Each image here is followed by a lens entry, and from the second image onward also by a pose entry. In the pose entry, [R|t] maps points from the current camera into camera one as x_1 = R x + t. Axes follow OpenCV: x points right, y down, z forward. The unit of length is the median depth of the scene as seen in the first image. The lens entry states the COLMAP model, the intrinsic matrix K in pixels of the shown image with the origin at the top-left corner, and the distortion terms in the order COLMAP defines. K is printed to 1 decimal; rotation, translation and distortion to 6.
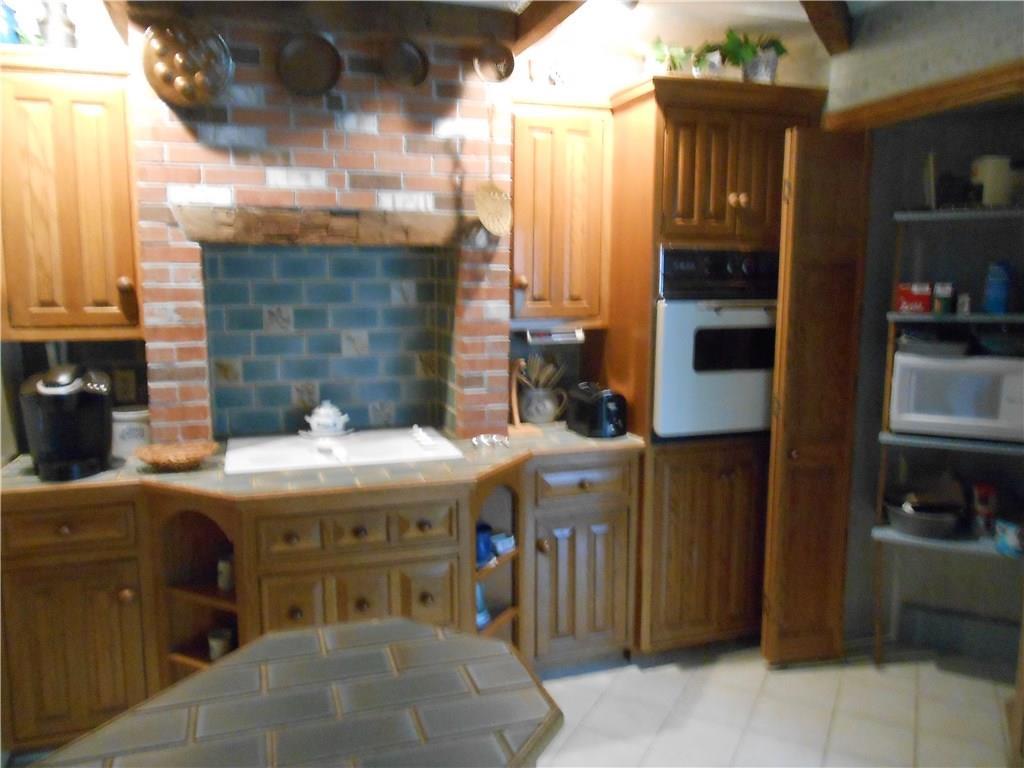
lens RADIAL K [[790.2, 0, 514.2], [0, 790.2, 385.4], [0, 0, 1]] dist [-0.015153, 0.023843]
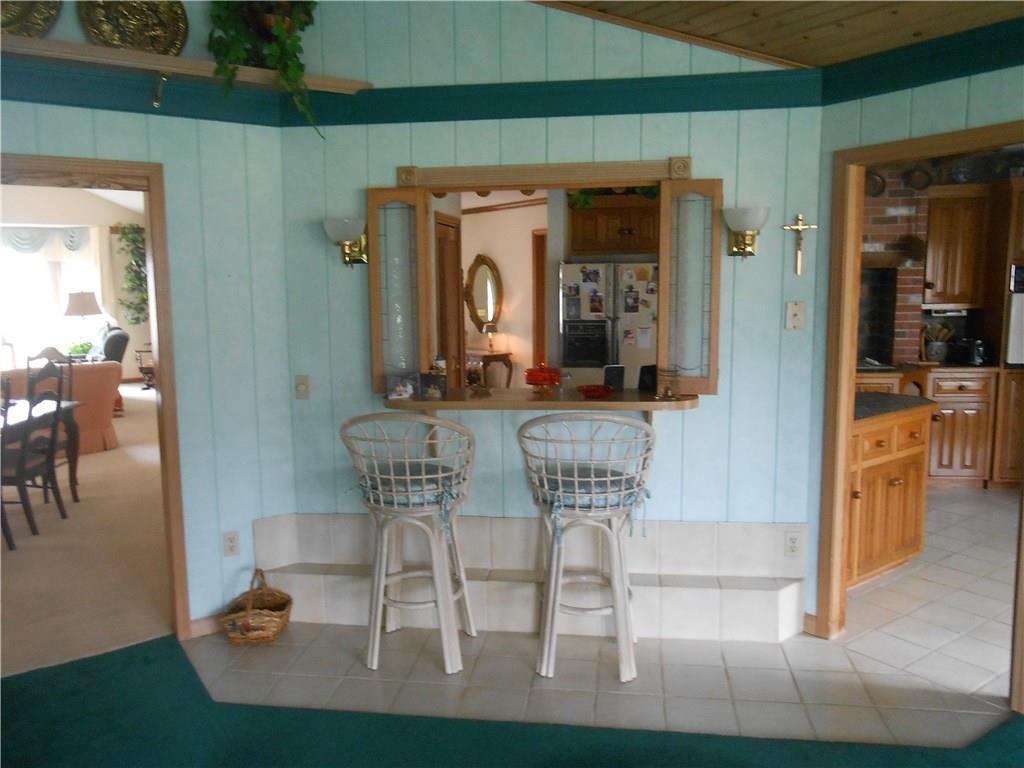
lens RADIAL K [[790.2, 0, 505.2], [0, 790.2, 380.2], [0, 0, 1]] dist [-0.015153, 0.023843]
pose [[0.885463, 0.043980, -0.462624, -0.008906], [-0.050256, 0.998736, -0.001244, 0.158765], [0.461984, 0.024351, 0.886554, -1.193974]]
